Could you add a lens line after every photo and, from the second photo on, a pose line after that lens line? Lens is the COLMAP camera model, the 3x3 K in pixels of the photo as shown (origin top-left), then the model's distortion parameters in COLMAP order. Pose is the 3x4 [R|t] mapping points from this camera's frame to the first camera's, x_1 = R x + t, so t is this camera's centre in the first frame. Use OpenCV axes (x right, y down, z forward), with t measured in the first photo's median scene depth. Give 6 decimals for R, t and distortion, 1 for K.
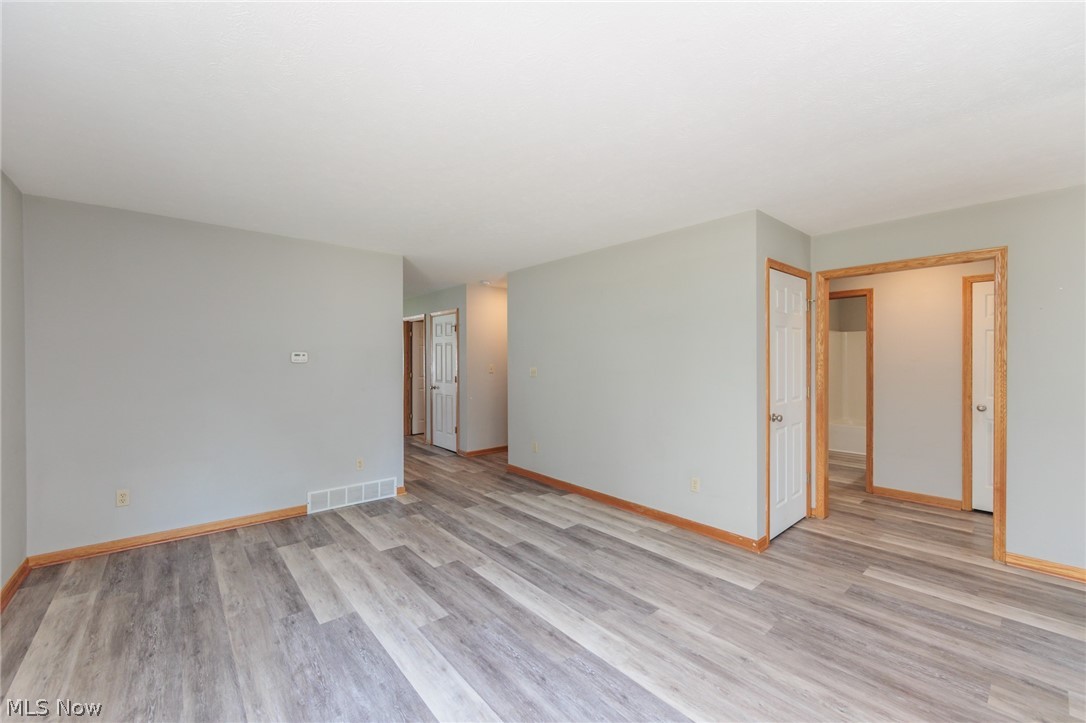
lens RADIAL K [[436.3, 0, 559.7], [0, 436.3, 364.7], [0, 0, 1]] dist [-0.001283, 0.000000]
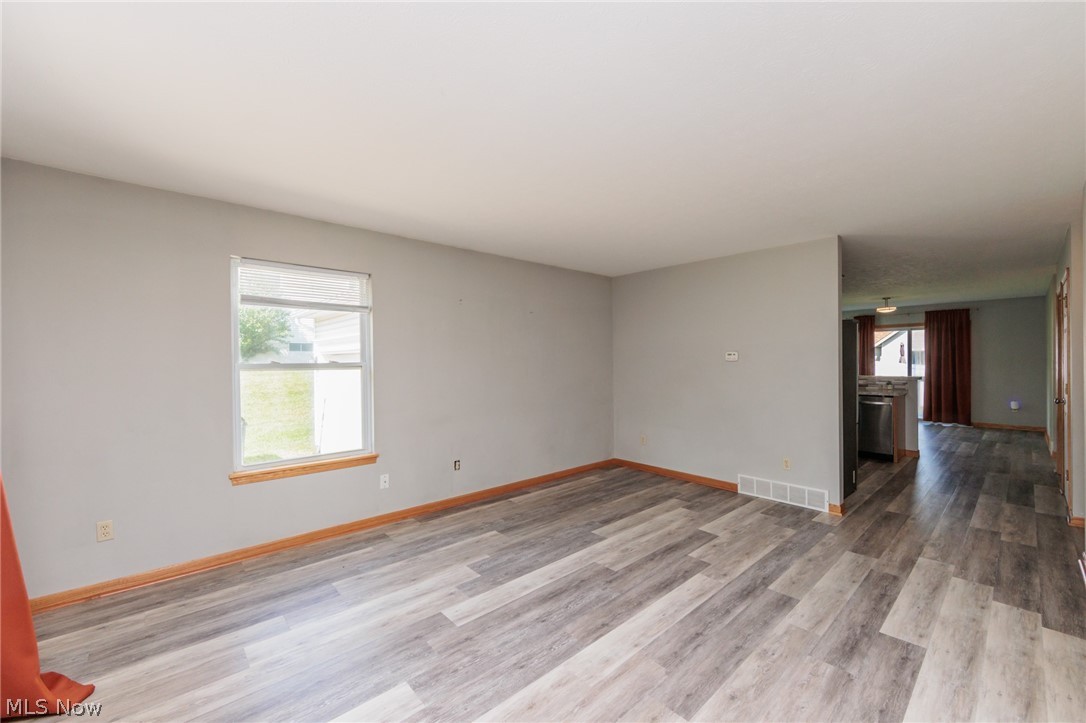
lens RADIAL K [[436.3, 0, 543.1], [0, 436.3, 367.1], [0, 0, 1]] dist [-0.001283, 0.000000]
pose [[-0.000386, 0.012745, -0.999919, 0.673150], [-0.003565, 0.999912, 0.012746, -0.000644], [0.999994, 0.003570, -0.000341, 0.575887]]
